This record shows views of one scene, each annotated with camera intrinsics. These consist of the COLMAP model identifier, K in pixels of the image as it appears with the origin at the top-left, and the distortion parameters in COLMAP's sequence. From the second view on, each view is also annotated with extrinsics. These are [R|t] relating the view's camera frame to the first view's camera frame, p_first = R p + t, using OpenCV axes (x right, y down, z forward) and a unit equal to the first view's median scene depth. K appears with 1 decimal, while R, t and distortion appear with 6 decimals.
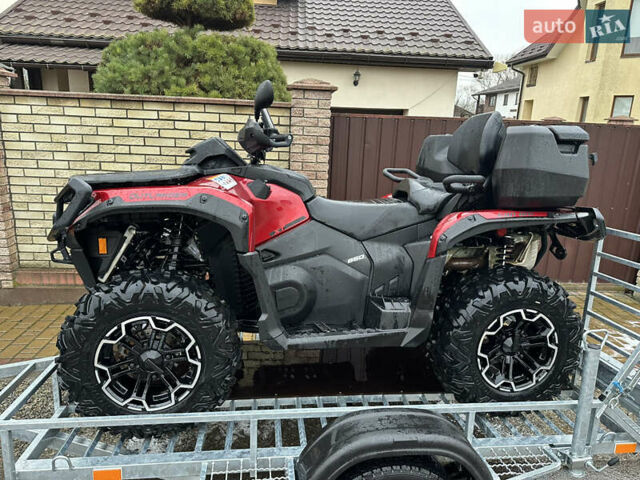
lens RADIAL K [[449.8, 0, 320.4], [0, 449.8, 253.2], [0, 0, 1]] dist [0.080828, -0.094644]
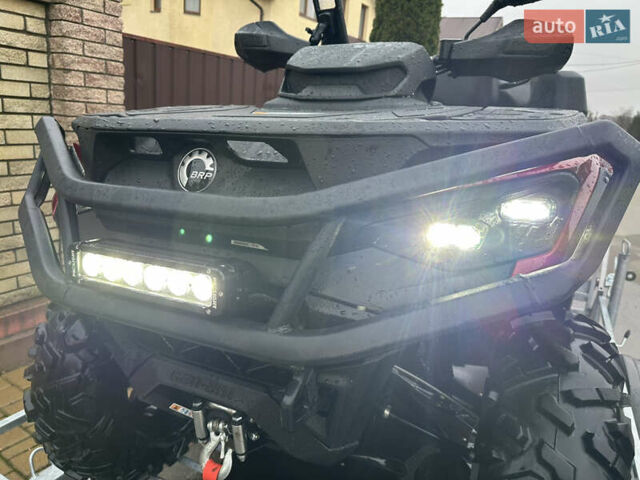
lens RADIAL K [[457.8, 0, 331.8], [0, 457.8, 237.6], [0, 0, 1]] dist [-0.008263, 0.001046]
pose [[0.555998, -0.209676, 0.804303, -0.381675], [0.153912, 0.976896, 0.148273, -0.067991], [-0.816809, 0.041353, 0.575424, 0.402491]]
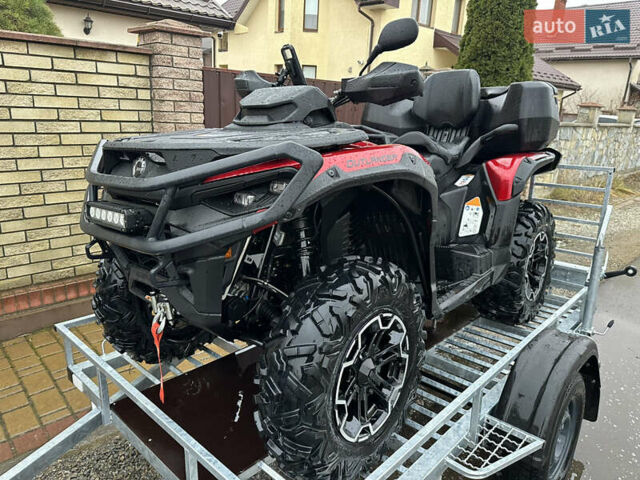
lens RADIAL K [[451.7, 0, 324.8], [0, 451.7, 238.5], [0, 0, 1]] dist [0.075733, -0.116733]
pose [[0.766623, -0.179894, 0.616383, -0.382651], [0.152459, 0.983497, 0.097417, -0.034697], [-0.623735, 0.019291, 0.781398, 0.188156]]
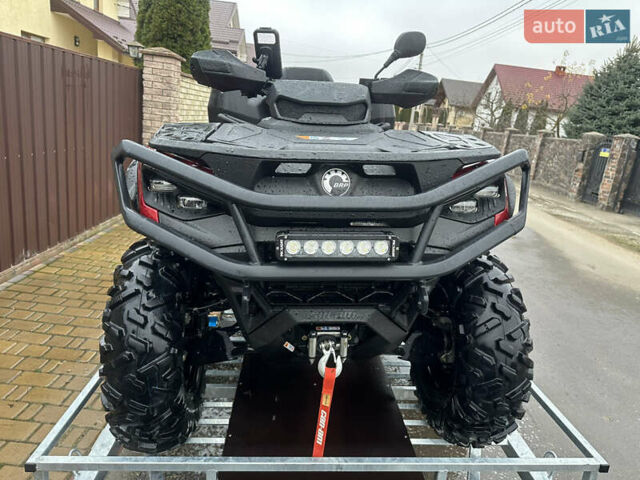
lens RADIAL K [[454.4, 0, 320.0], [0, 454.4, 240.0], [0, 0, 1]] dist [0.012195, -0.001316]
pose [[0.073248, -0.291220, 0.953848, -0.540312], [0.168086, 0.946340, 0.276020, -0.118926], [-0.983047, 0.140110, 0.118268, 0.519780]]
